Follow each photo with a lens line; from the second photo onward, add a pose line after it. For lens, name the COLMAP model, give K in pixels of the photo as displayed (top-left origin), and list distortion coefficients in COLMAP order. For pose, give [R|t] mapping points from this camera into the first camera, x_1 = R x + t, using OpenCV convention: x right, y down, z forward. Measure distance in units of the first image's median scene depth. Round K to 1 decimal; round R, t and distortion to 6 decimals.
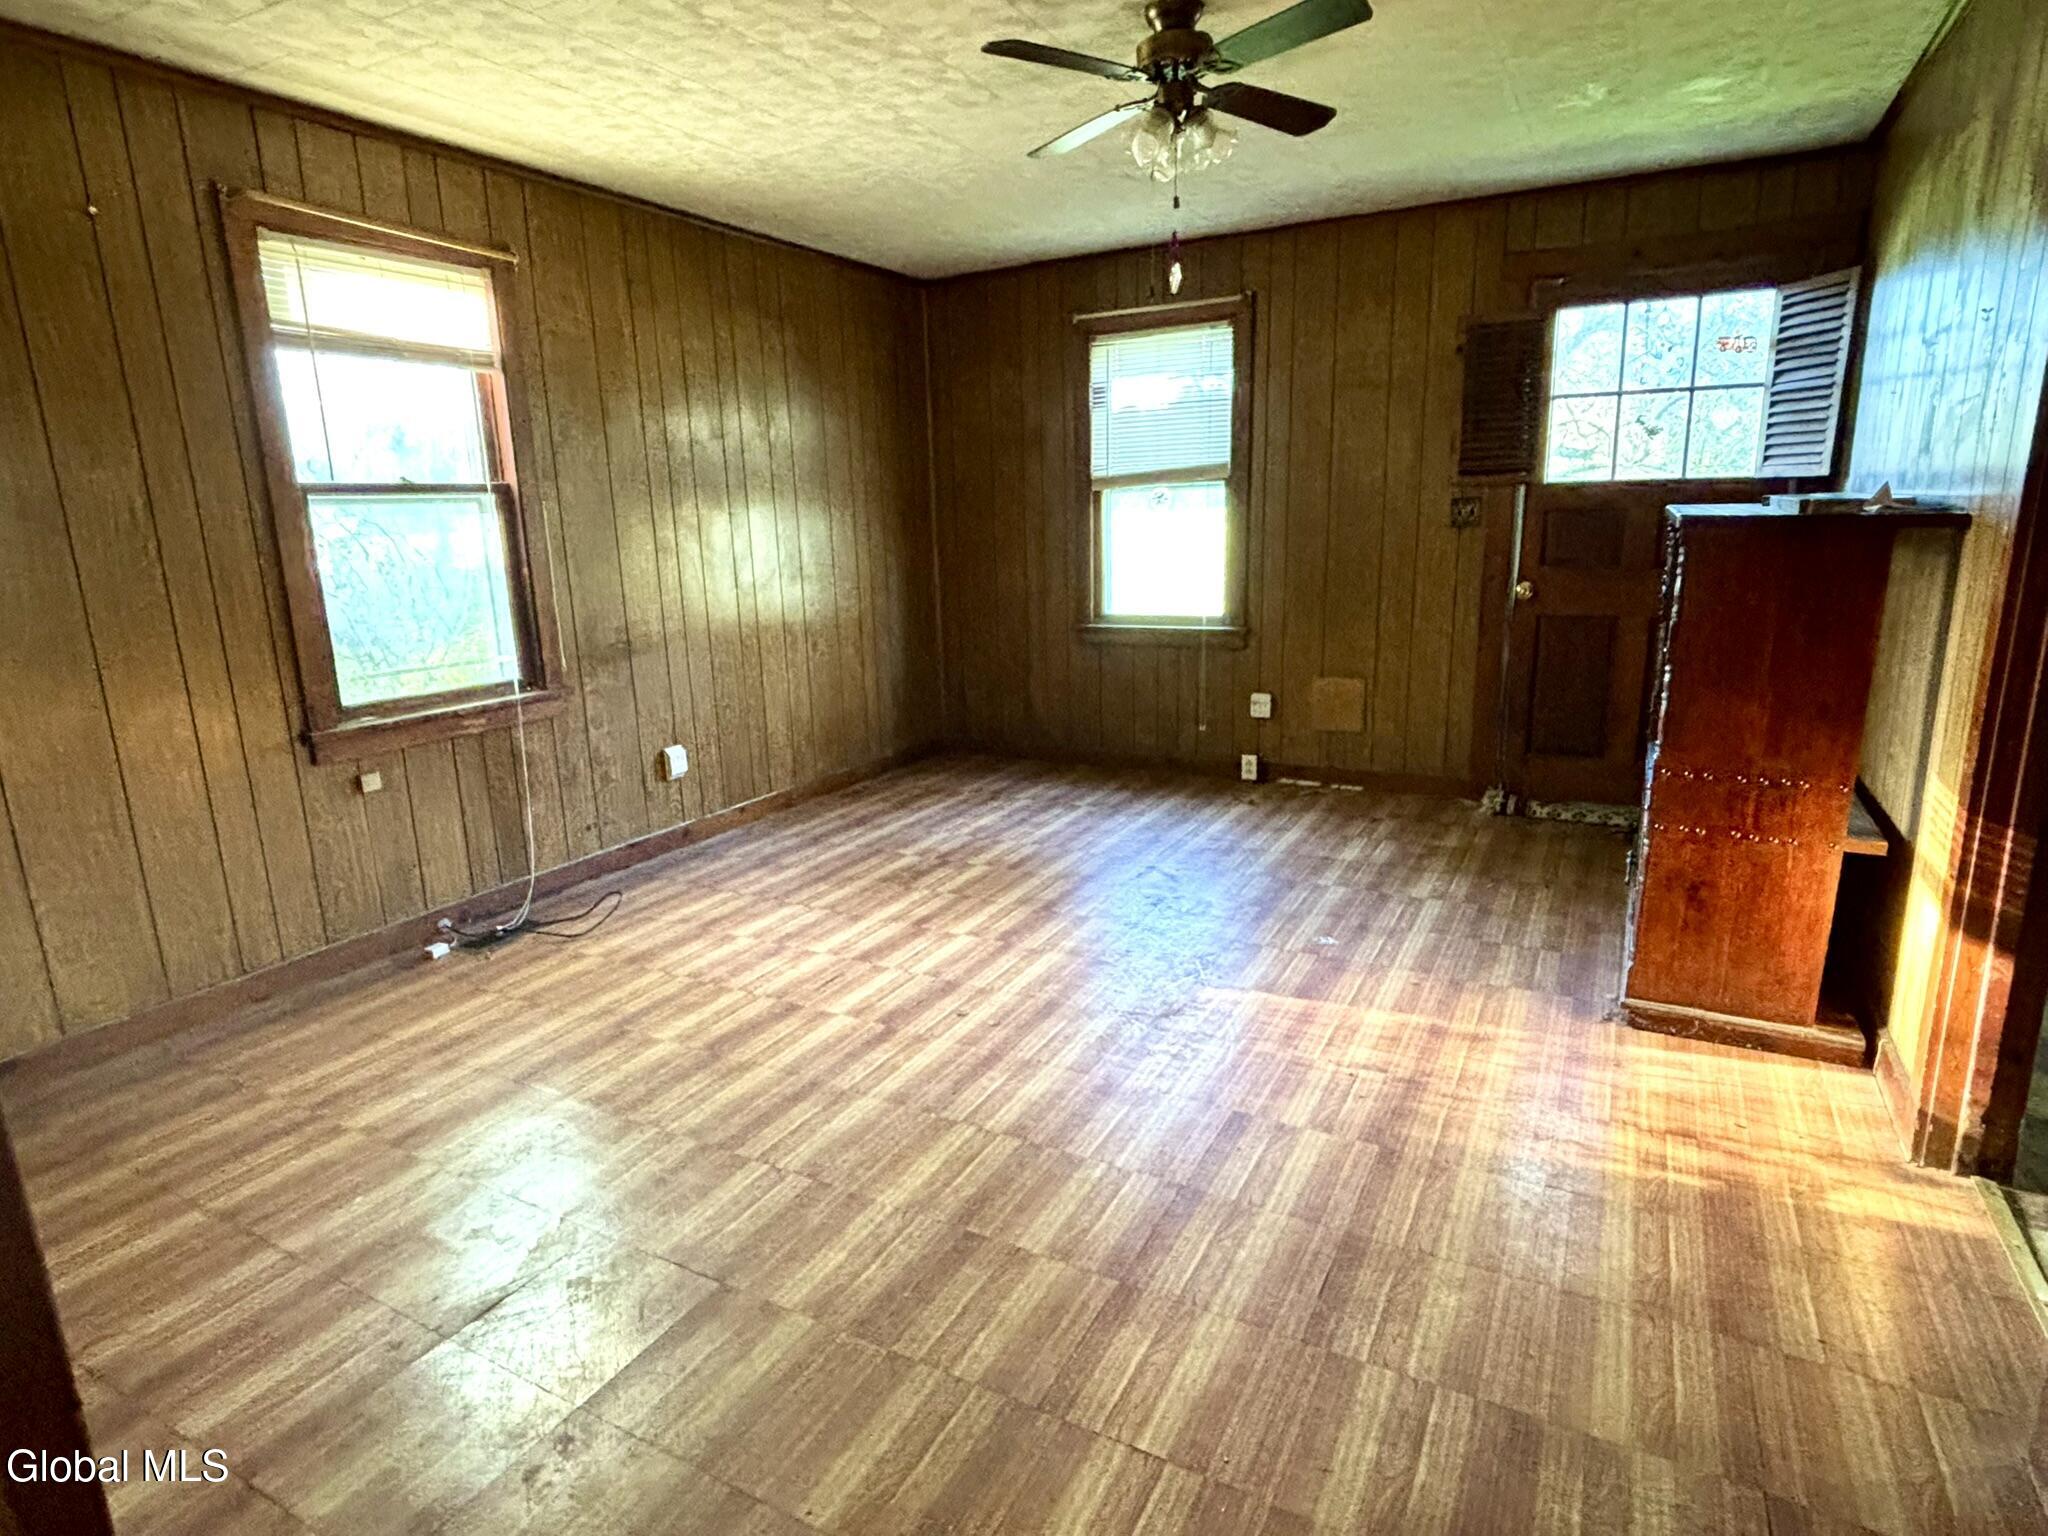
lens RADIAL K [[1092.9, 0, 1024.0], [0, 1092.9, 768.0], [0, 0, 1]] dist [-0.044530, 0.000025]
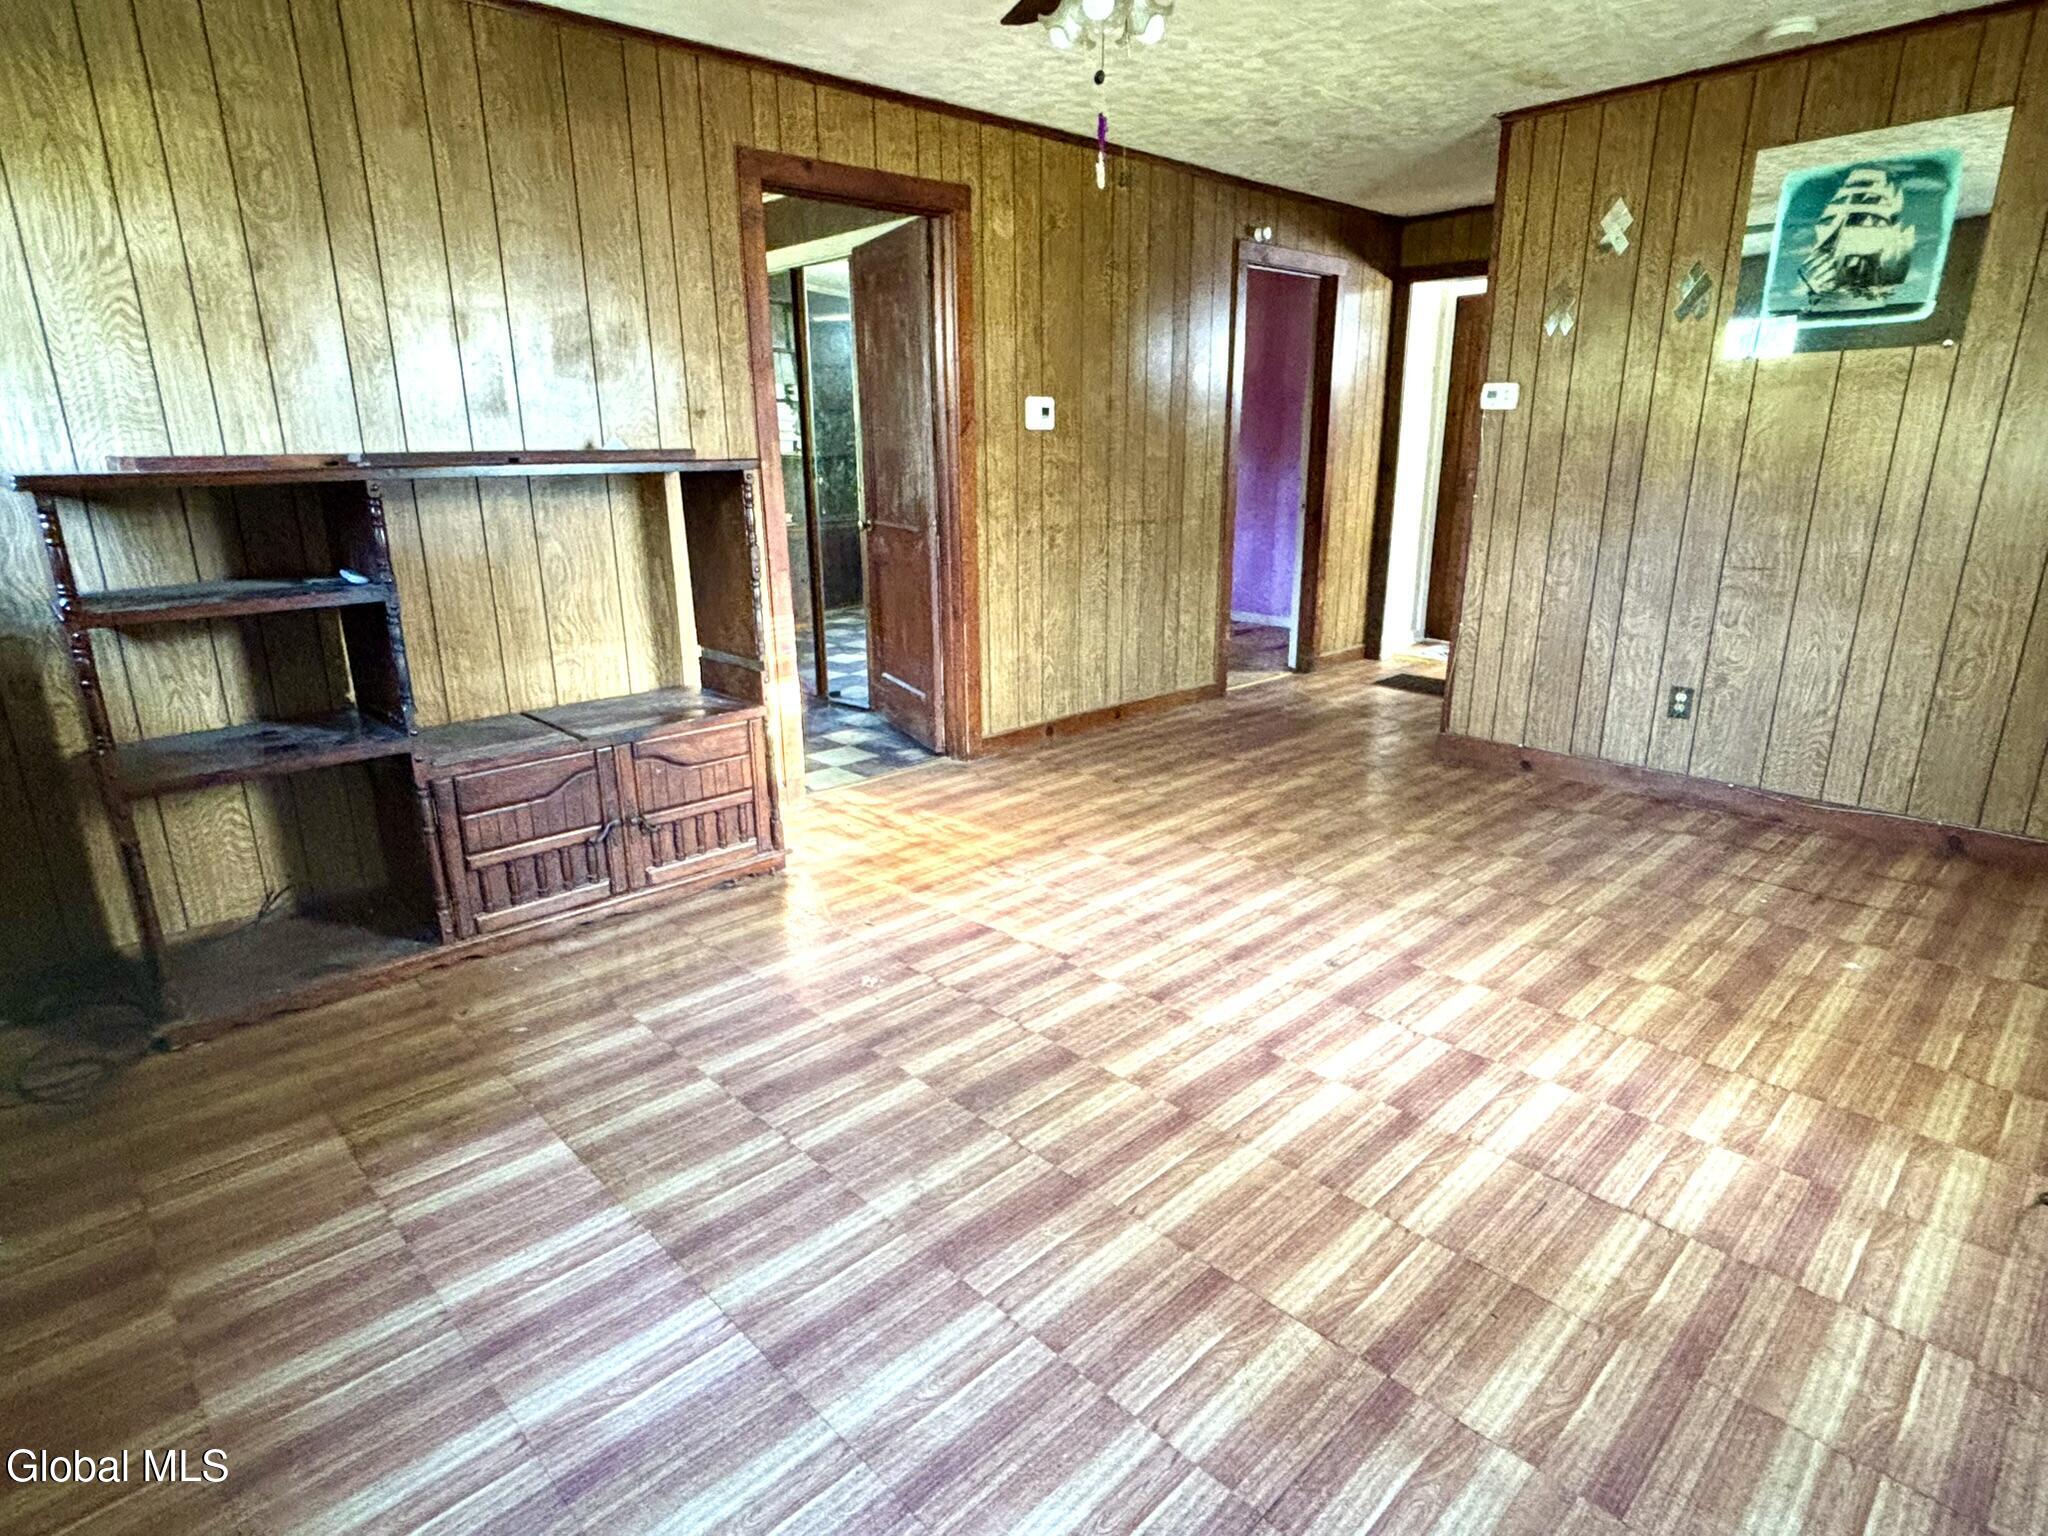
lens RADIAL K [[1092.9, 0, 1024.0], [0, 1092.9, 768.0], [0, 0, 1]] dist [-0.044530, 0.000025]
pose [[-0.951282, -0.043293, 0.305267, -0.071397], [0.113887, 0.870733, 0.478386, -0.350304], [-0.286516, 0.489847, -0.823382, 1.520091]]
